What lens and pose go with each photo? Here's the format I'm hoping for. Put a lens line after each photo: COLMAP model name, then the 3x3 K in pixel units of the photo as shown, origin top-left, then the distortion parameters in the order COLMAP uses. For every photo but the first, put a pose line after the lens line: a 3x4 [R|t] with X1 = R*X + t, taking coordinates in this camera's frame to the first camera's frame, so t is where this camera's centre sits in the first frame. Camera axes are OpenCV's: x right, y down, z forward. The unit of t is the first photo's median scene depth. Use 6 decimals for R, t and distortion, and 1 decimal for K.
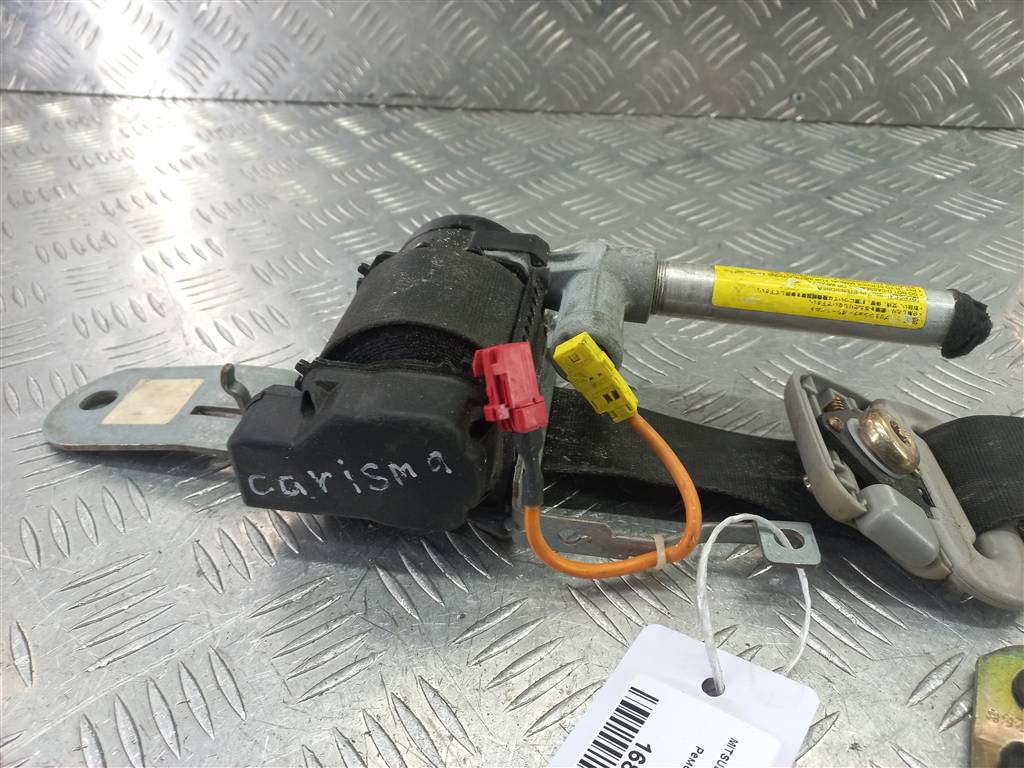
lens RADIAL K [[756.1, 0, 512.0], [0, 756.1, 384.0], [0, 0, 1]] dist [-0.031760, 0.037086]
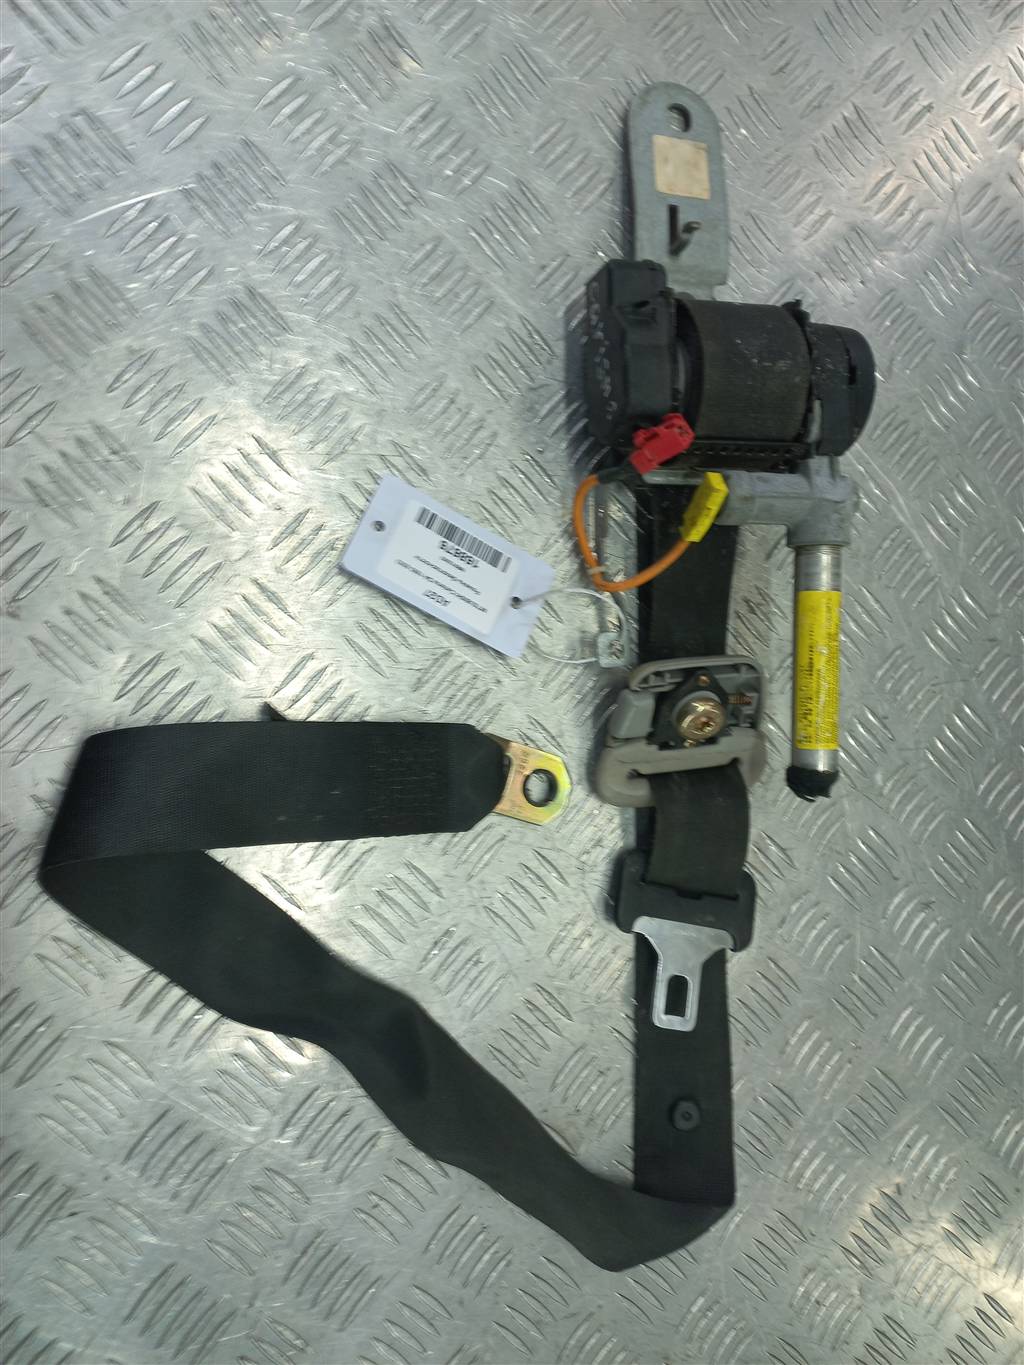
lens RADIAL K [[1007.9, 0, 516.3], [0, 1007.9, 689.6], [0, 0, 1]] dist [-0.031760, 0.037086]
pose [[0.176728, 0.982838, 0.052891, 0.273009], [-0.819057, 0.117053, 0.561644, -0.694603], [0.545813, -0.142579, 0.825687, -0.743198]]
